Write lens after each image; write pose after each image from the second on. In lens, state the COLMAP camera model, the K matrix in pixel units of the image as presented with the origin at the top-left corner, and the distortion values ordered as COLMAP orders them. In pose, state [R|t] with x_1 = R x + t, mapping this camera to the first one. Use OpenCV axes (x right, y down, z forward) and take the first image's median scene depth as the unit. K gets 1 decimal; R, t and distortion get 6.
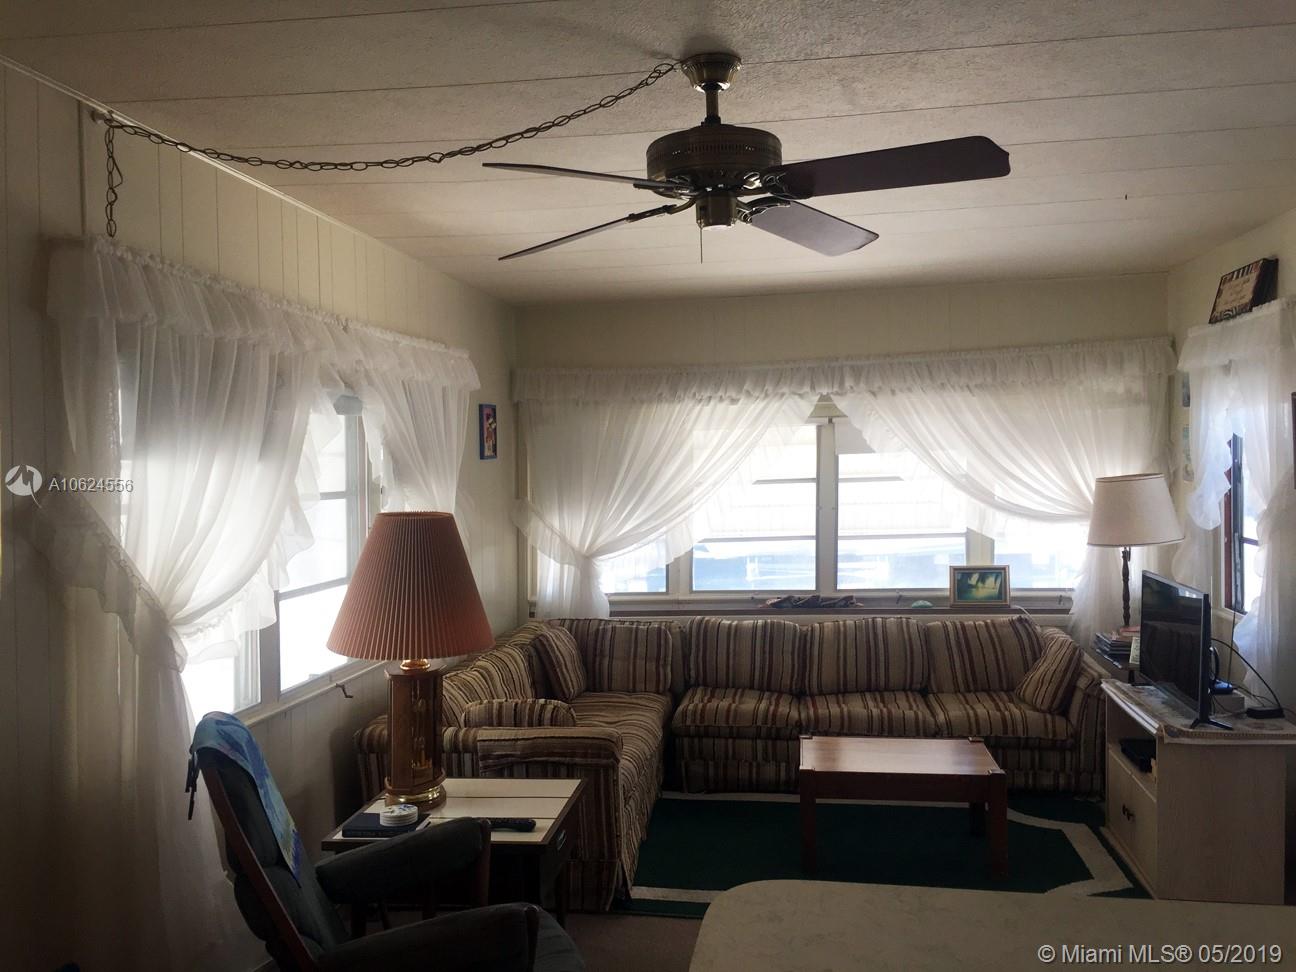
lens RADIAL K [[1111.6, 0, 653.0], [0, 1111.6, 476.2], [0, 0, 1]] dist [0.077350, -0.097902]
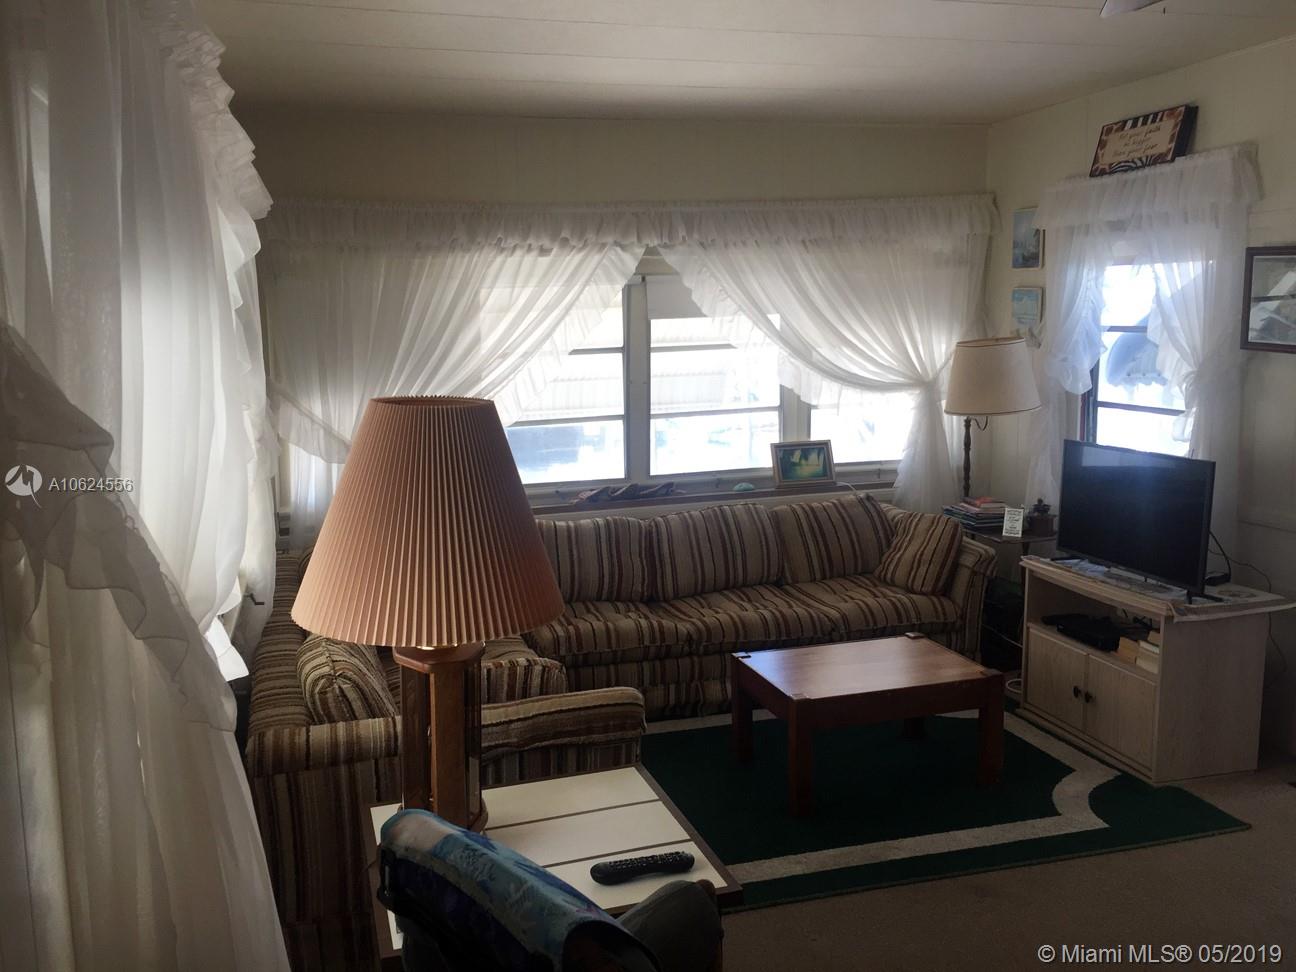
lens RADIAL K [[1119.8, 0, 660.4], [0, 1119.8, 477.9], [0, 0, 1]] dist [0.089343, -0.117772]
pose [[0.906324, -0.057220, 0.418692, -0.212724], [0.010010, 0.993419, 0.114096, 0.003388], [-0.422465, -0.099217, 0.900933, 0.225829]]
